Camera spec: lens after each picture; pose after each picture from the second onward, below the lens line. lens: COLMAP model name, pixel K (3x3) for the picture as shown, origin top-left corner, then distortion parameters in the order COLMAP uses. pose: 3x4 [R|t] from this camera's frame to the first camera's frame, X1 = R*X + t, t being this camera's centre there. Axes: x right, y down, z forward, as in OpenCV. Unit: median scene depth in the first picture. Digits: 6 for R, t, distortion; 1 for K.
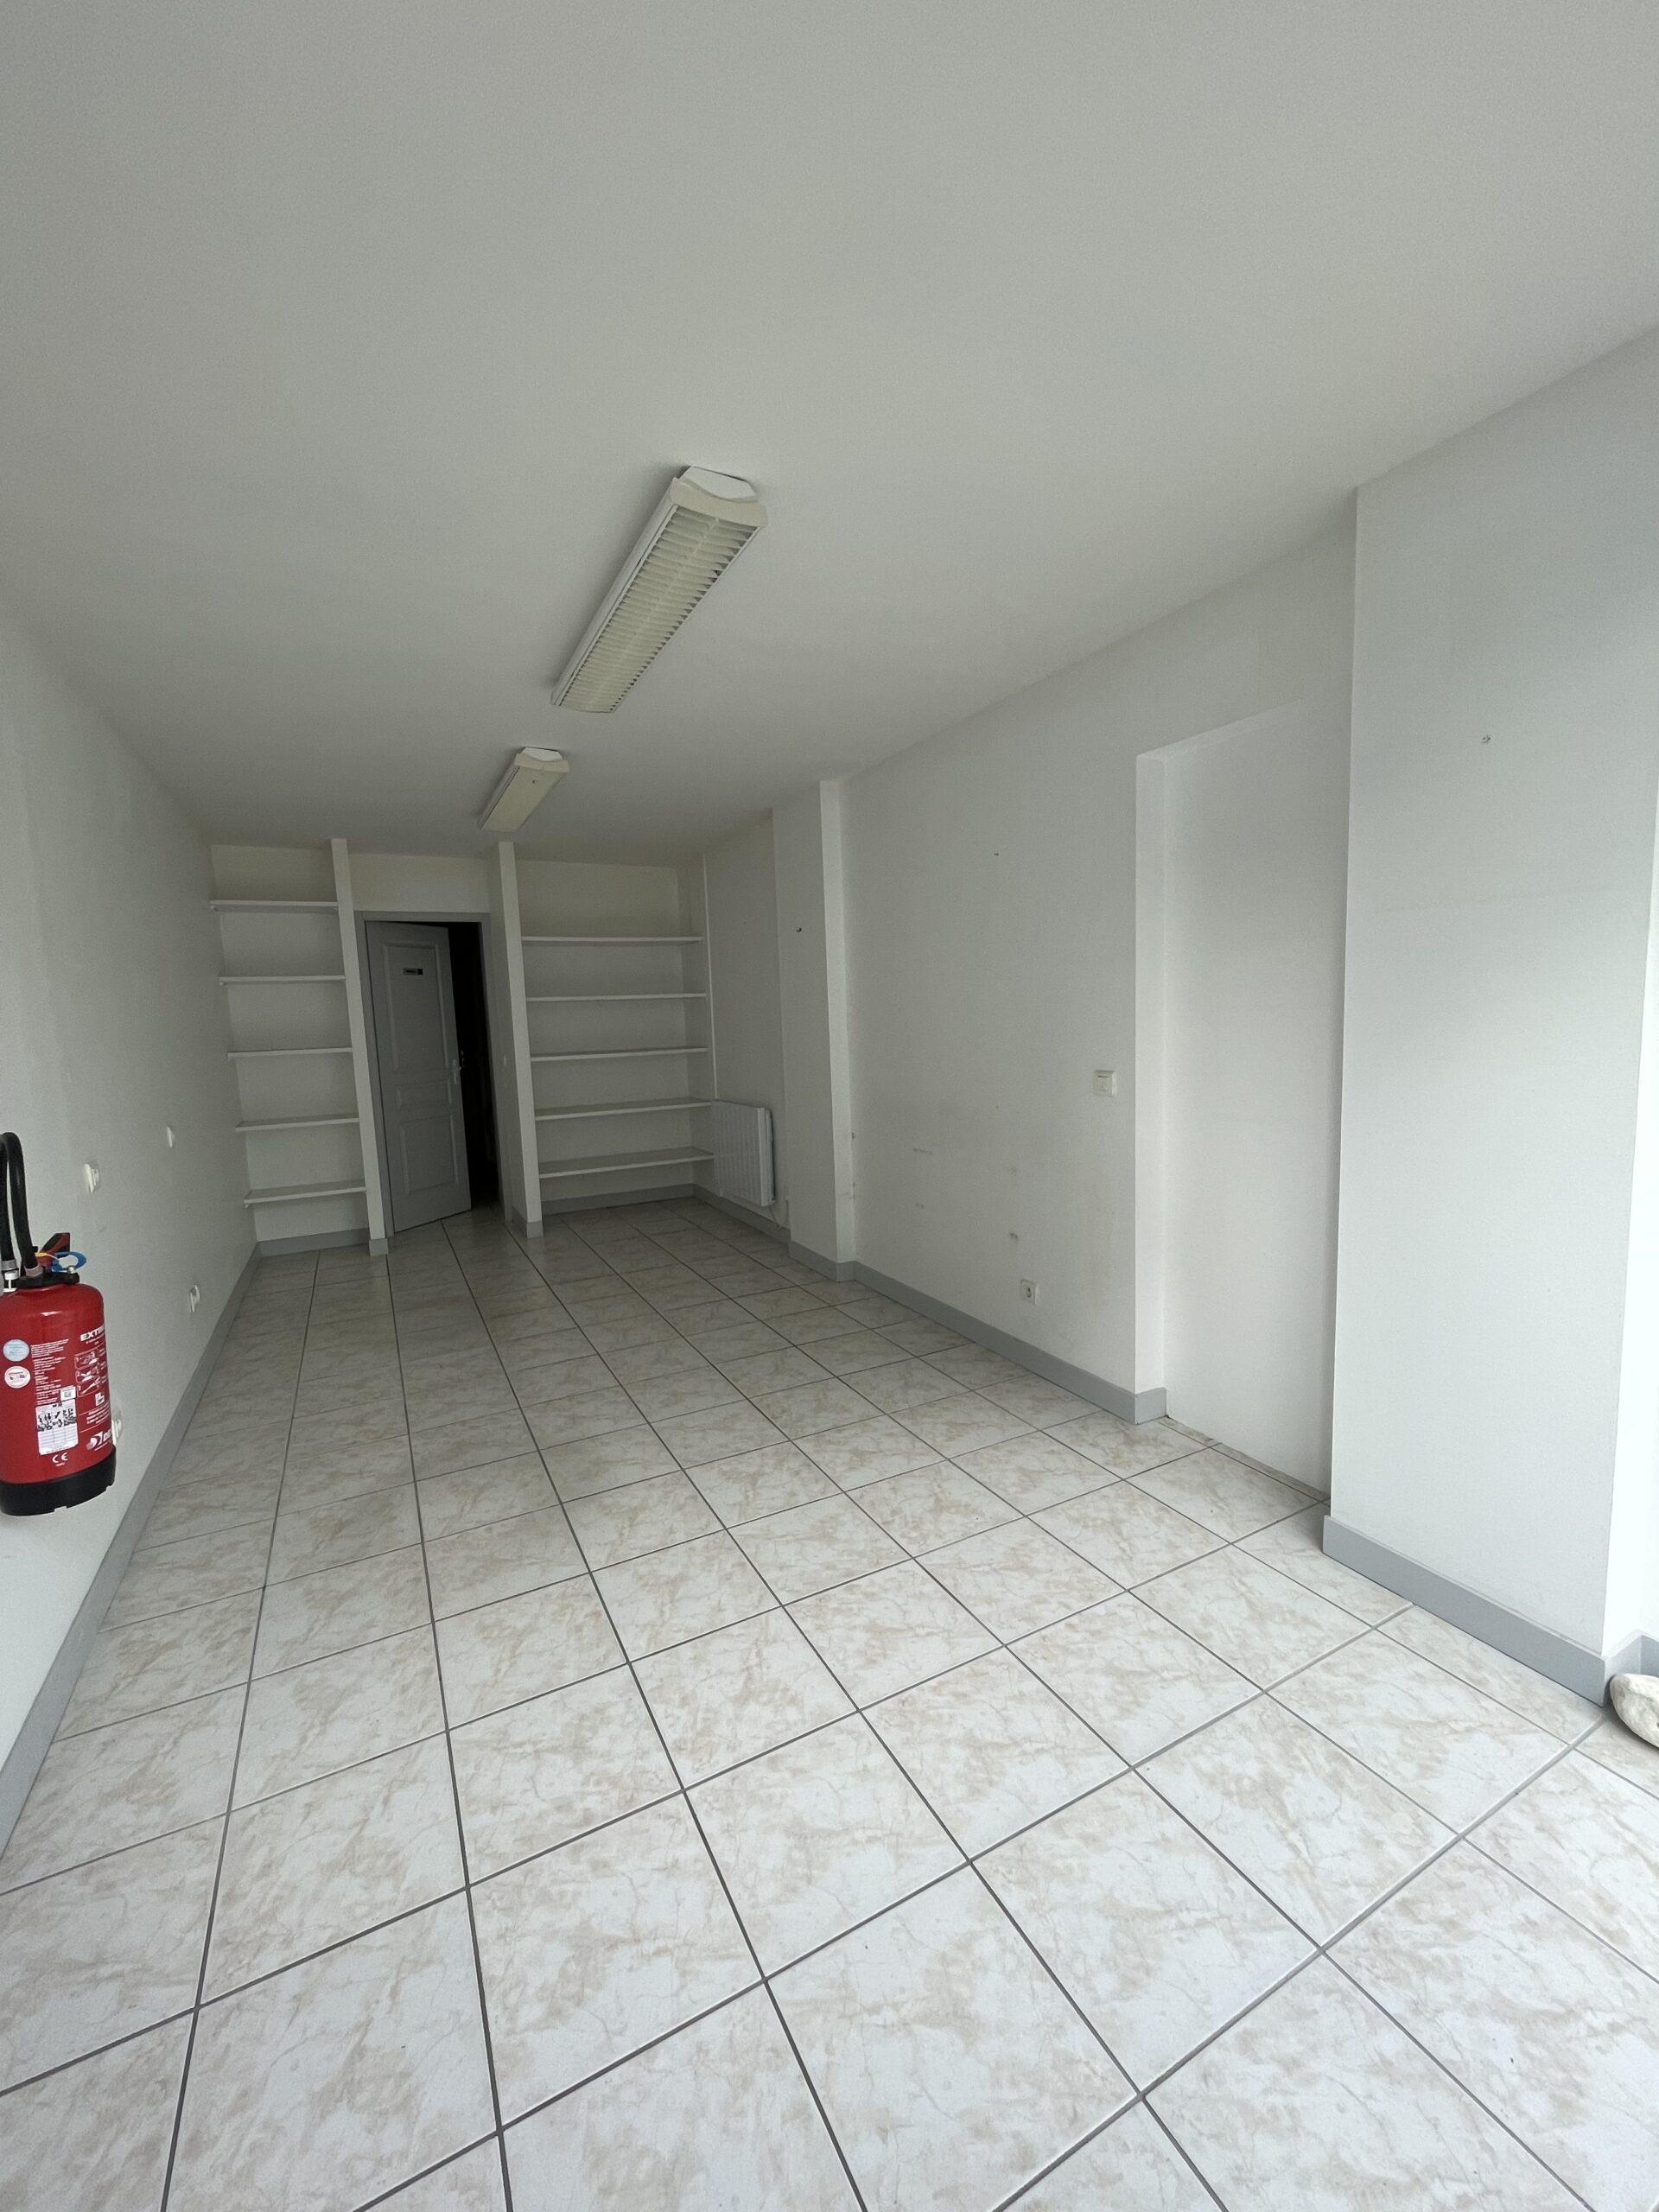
lens RADIAL K [[896.4, 0, 833.5], [0, 896.4, 1111.7], [0, 0, 1]] dist [-0.004180, 0.000302]
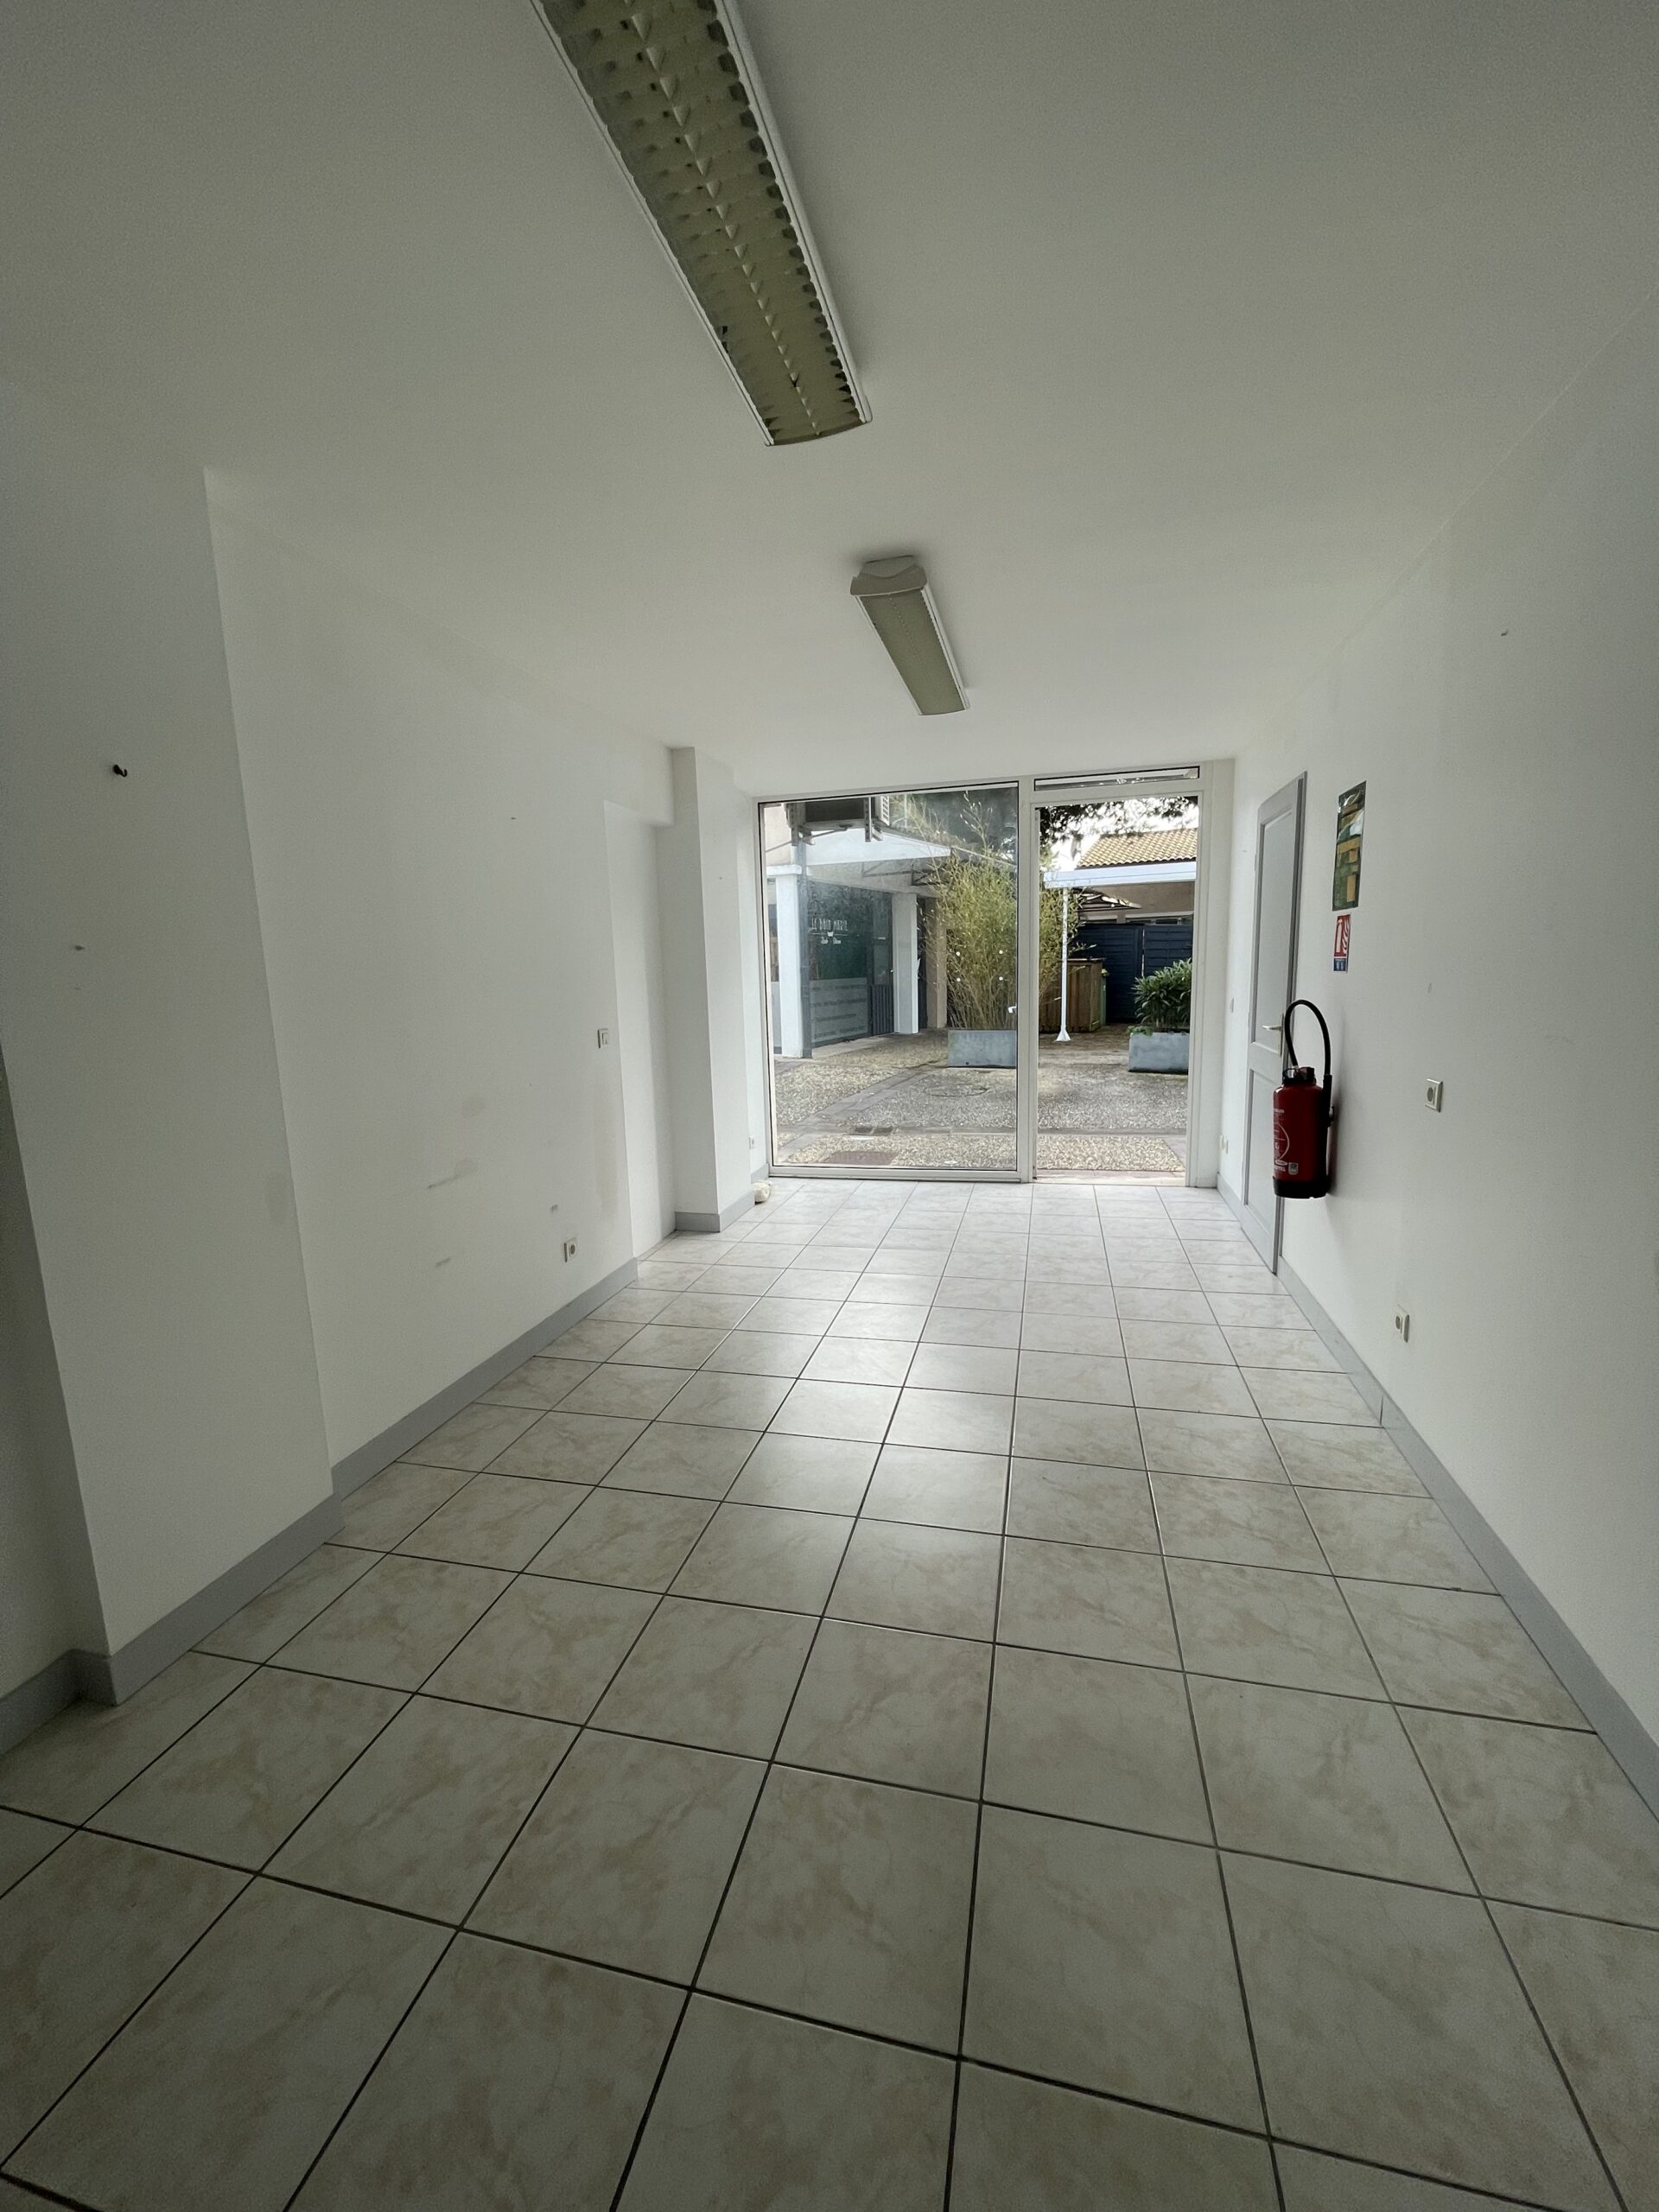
lens RADIAL K [[896.4, 0, 833.5], [0, 896.4, 1111.7], [0, 0, 1]] dist [-0.004180, 0.000302]
pose [[-0.746817, -0.047275, 0.663347, -0.608957], [0.130982, 0.967476, 0.216413, -0.124277], [-0.652003, 0.248507, -0.716335, 1.307080]]
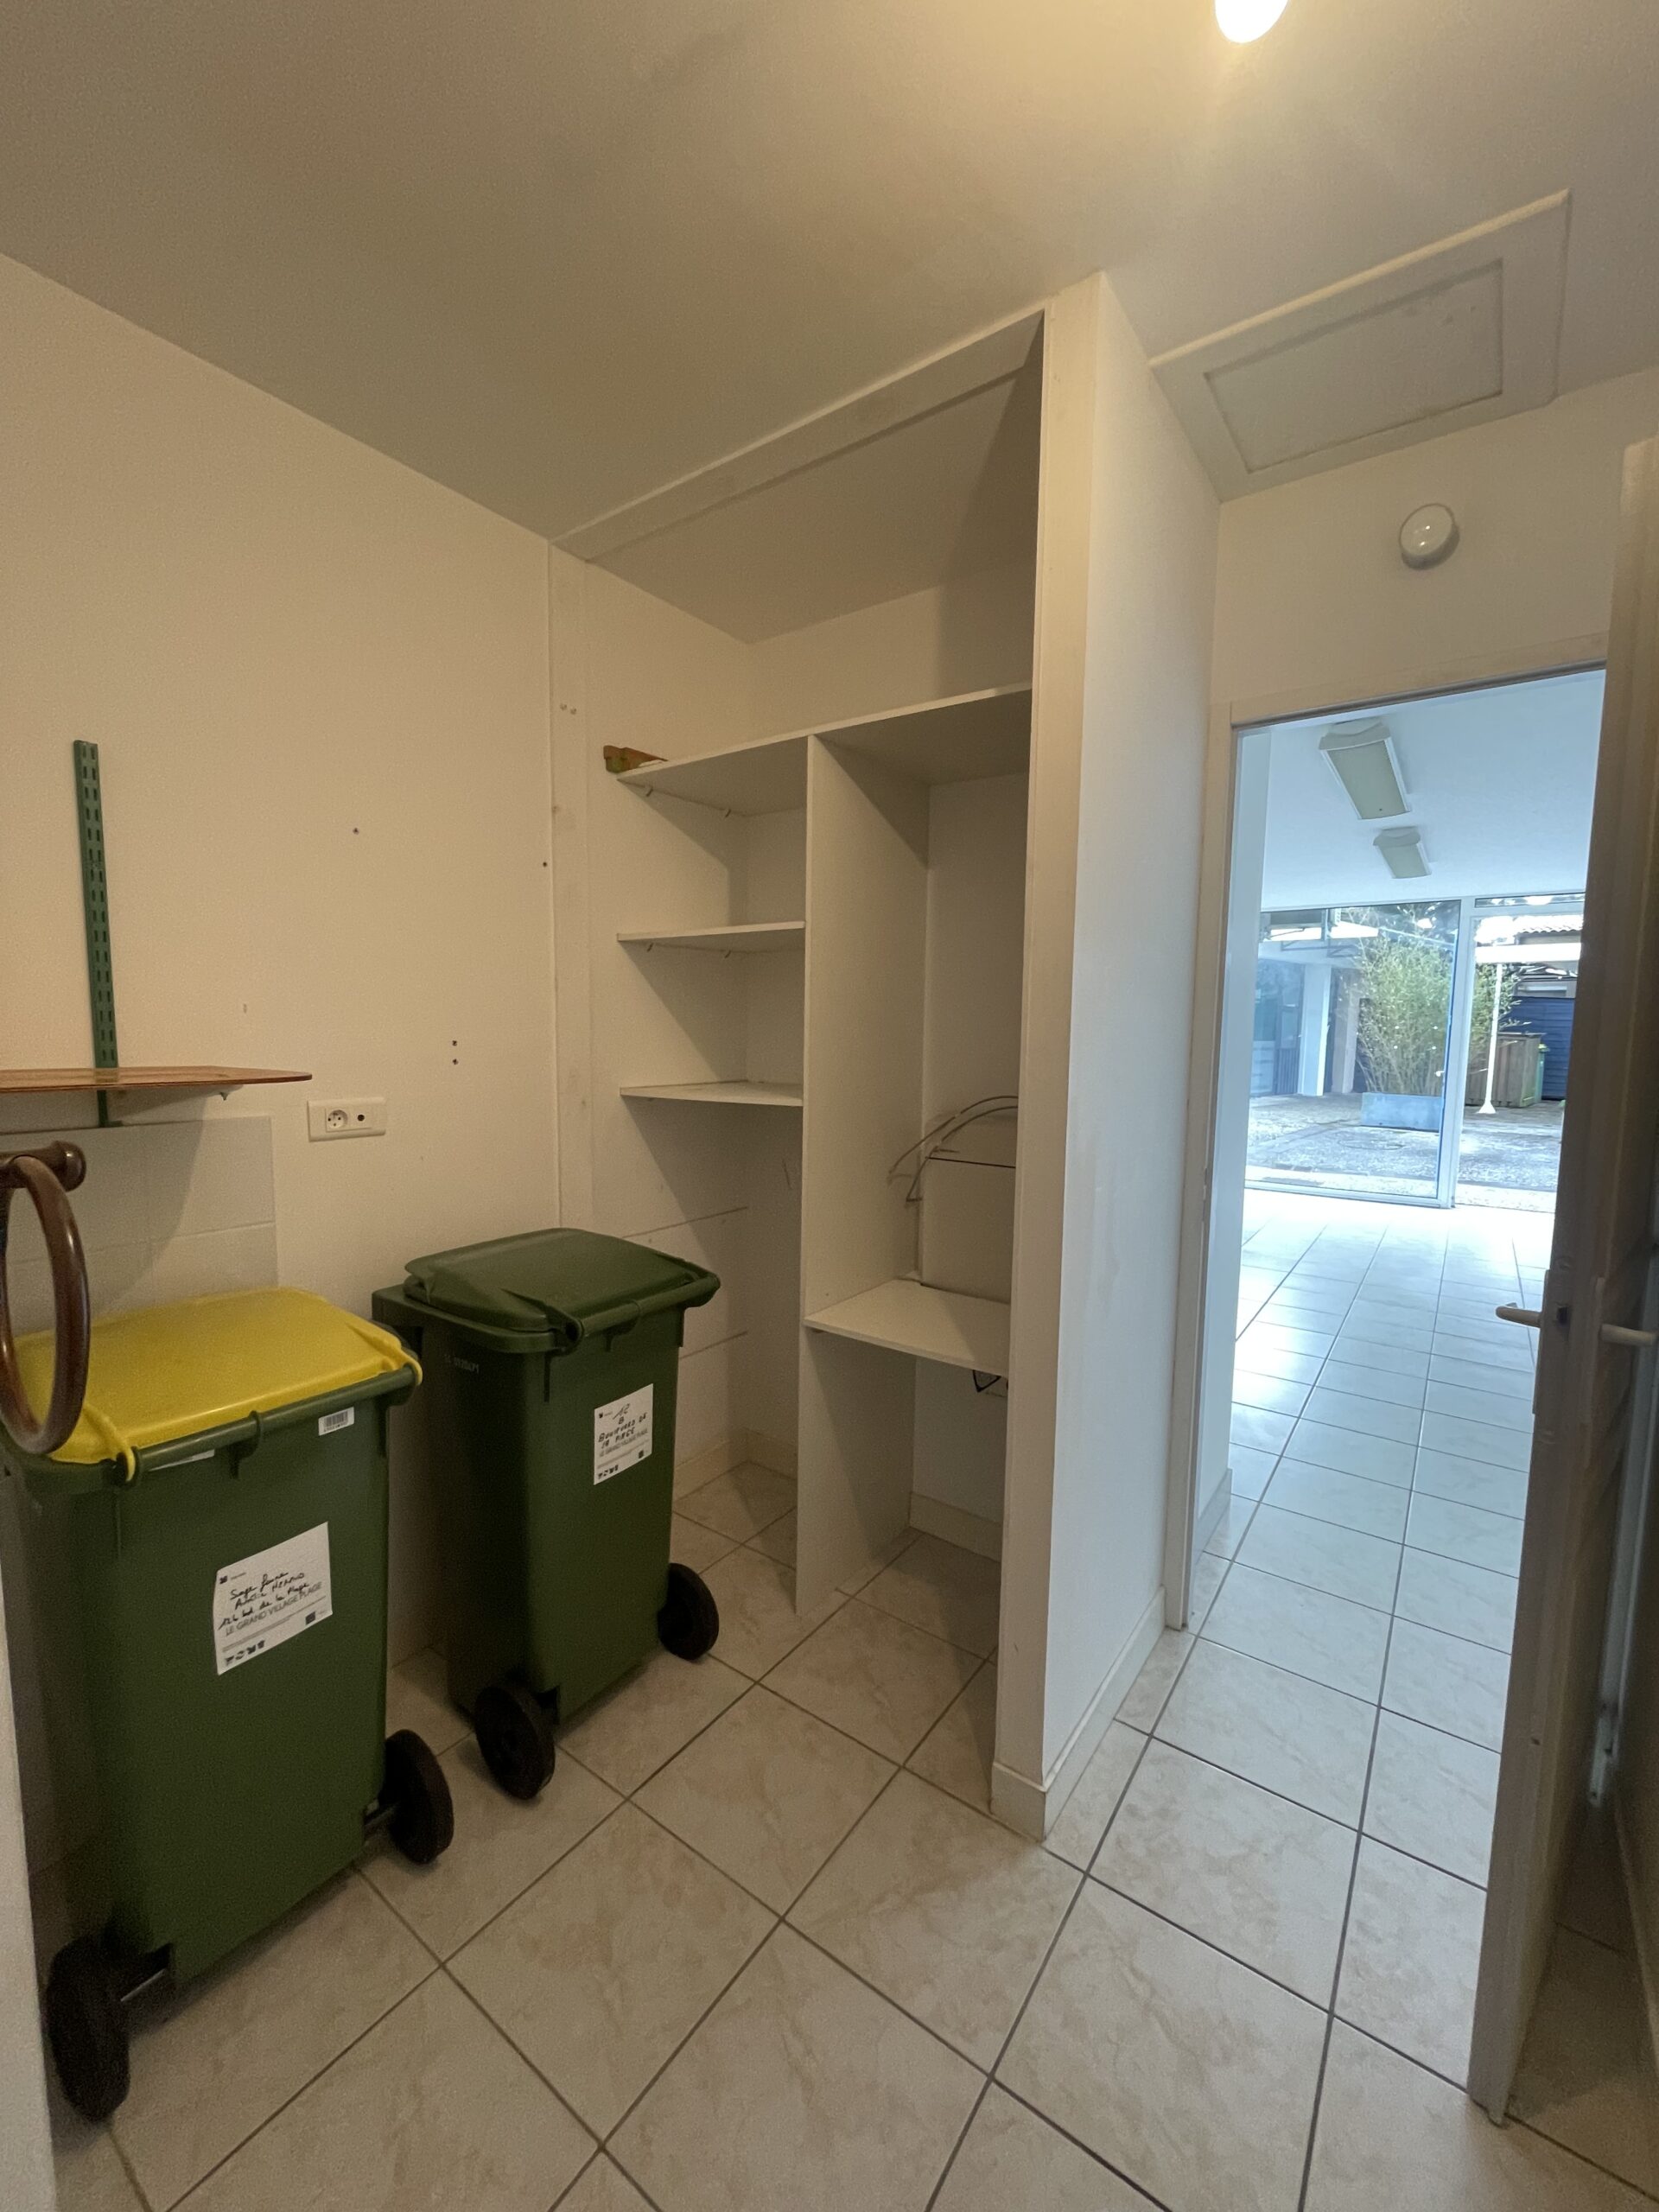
lens RADIAL K [[896.4, 0, 833.5], [0, 896.4, 1111.7], [0, 0, 1]] dist [-0.004180, 0.000302]
pose [[-0.444386, -0.058546, 0.893920, -0.932442], [0.103207, 0.987872, 0.116006, -0.192600], [-0.889871, 0.143810, -0.432954, 1.928077]]
